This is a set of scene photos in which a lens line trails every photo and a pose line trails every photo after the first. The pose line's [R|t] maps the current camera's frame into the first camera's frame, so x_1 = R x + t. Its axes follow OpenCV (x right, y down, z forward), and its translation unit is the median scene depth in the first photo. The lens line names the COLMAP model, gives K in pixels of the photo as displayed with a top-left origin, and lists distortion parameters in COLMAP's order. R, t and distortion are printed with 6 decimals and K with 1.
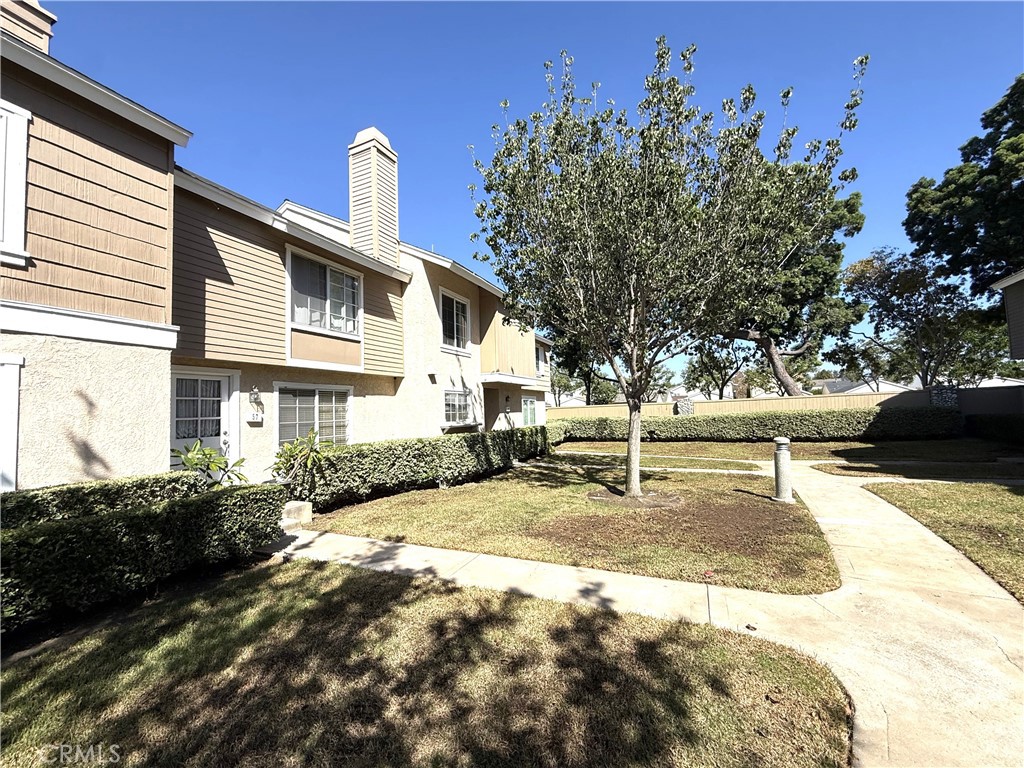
lens RADIAL K [[419.3, 0, 512.6], [0, 419.3, 385.8], [0, 0, 1]] dist [-0.000032, 0.005272]
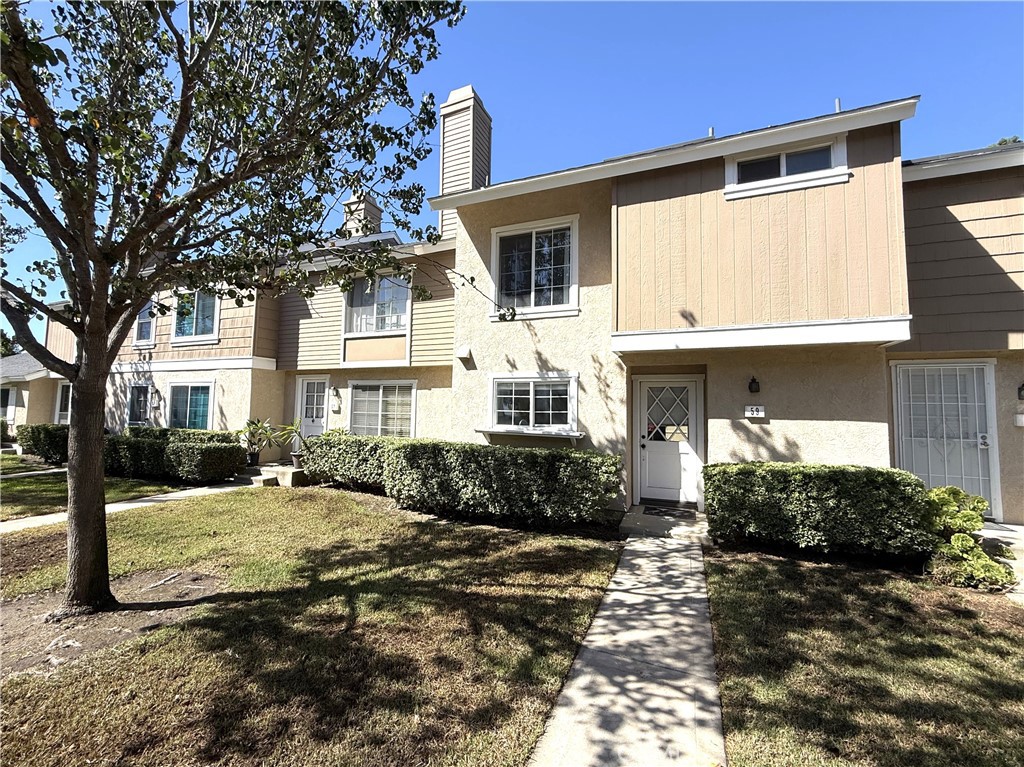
lens RADIAL K [[419.3, 0, 512.6], [0, 419.3, 385.3], [0, 0, 1]] dist [-0.000032, 0.005272]
pose [[0.012089, -0.042774, -0.999012, 0.516221], [0.031827, 0.998595, -0.042371, 0.053420], [0.999420, -0.031283, 0.013433, 1.026722]]
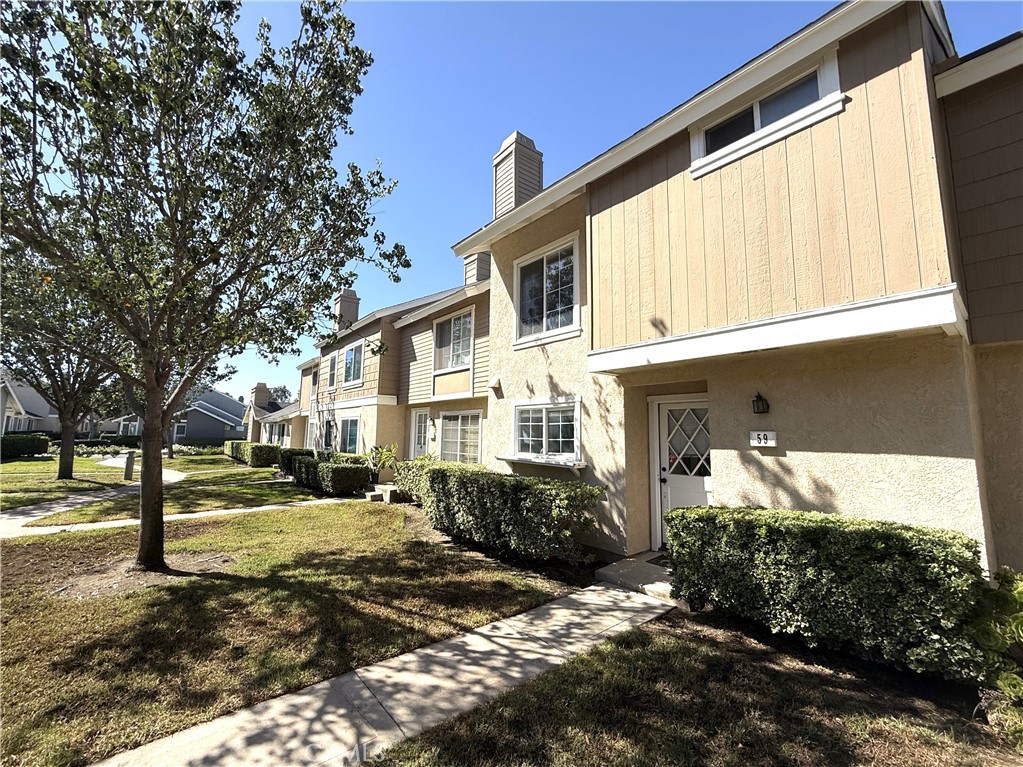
lens RADIAL K [[420.7, 0, 511.5], [0, 420.7, 383.5], [0, 0, 1]] dist [0.000494, -0.000026]
pose [[-0.455573, -0.095529, -0.885058, 0.452132], [0.039546, 0.991072, -0.127327, 0.063206], [0.889320, -0.093007, -0.447727, 1.311640]]
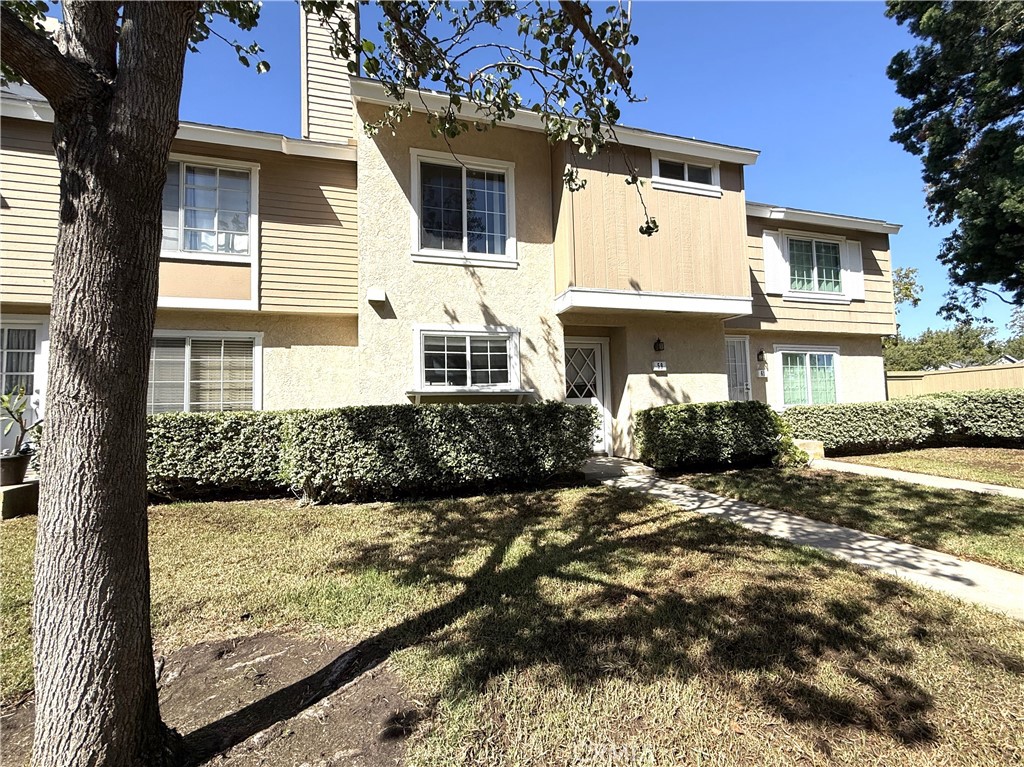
lens RADIAL K [[427.7, 0, 505.9], [0, 427.7, 383.3], [0, 0, 1]] dist [-0.000010, -0.000307]
pose [[0.638419, -0.044937, -0.768376, 0.345101], [0.052744, 0.998502, -0.014572, 0.097801], [0.767880, -0.031225, 0.639833, 0.724803]]
